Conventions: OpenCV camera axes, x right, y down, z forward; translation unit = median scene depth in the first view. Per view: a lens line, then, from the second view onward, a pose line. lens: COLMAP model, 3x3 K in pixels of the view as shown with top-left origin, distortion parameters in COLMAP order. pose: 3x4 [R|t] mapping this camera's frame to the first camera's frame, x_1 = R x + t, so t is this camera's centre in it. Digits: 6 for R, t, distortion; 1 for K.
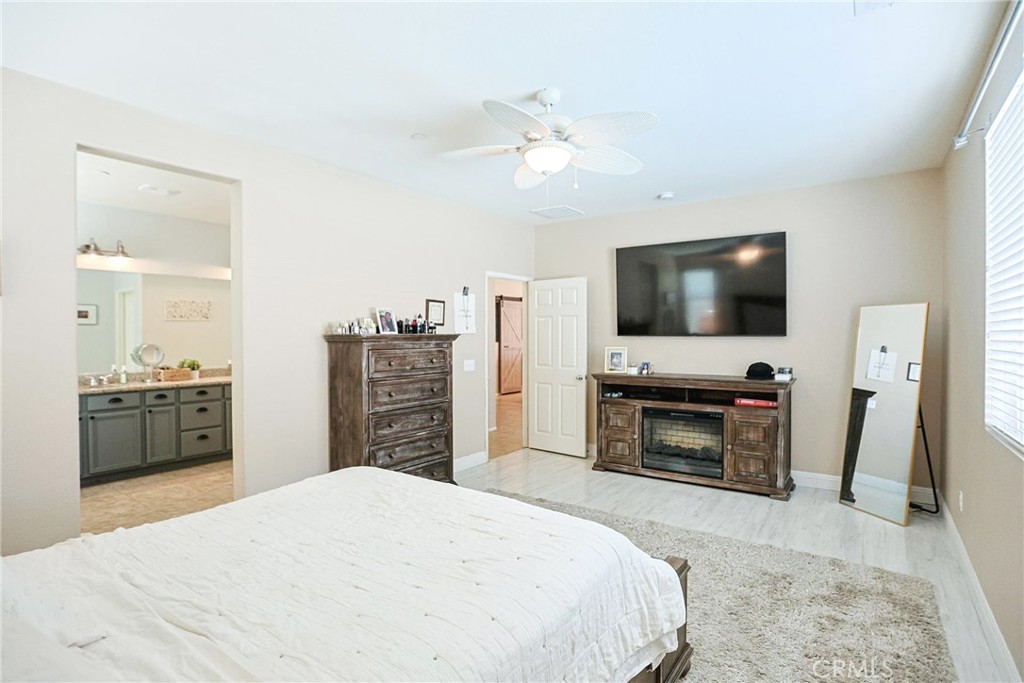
lens RADIAL K [[501.6, 0, 517.2], [0, 501.6, 340.3], [0, 0, 1]] dist [-0.038801, 0.002381]
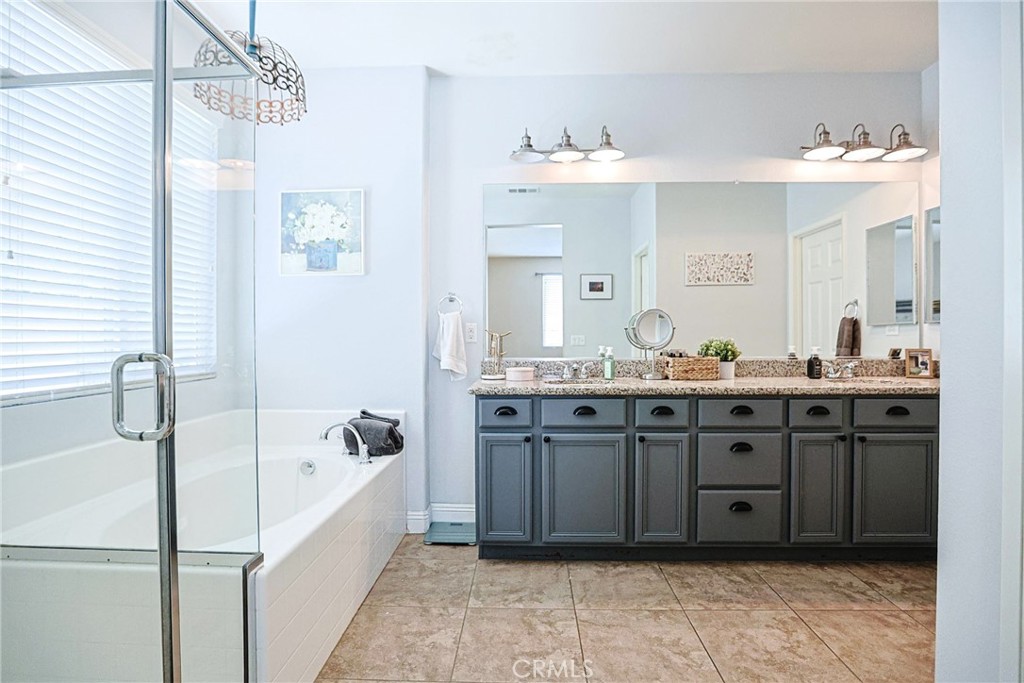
lens RADIAL K [[501.6, 0, 517.2], [0, 501.6, 340.3], [0, 0, 1]] dist [-0.038801, 0.002381]
pose [[0.558362, 0.010868, -0.829526, -0.382261], [-0.007763, 0.999939, 0.007875, 0.040053], [0.829561, 0.002042, 0.558412, 0.584296]]
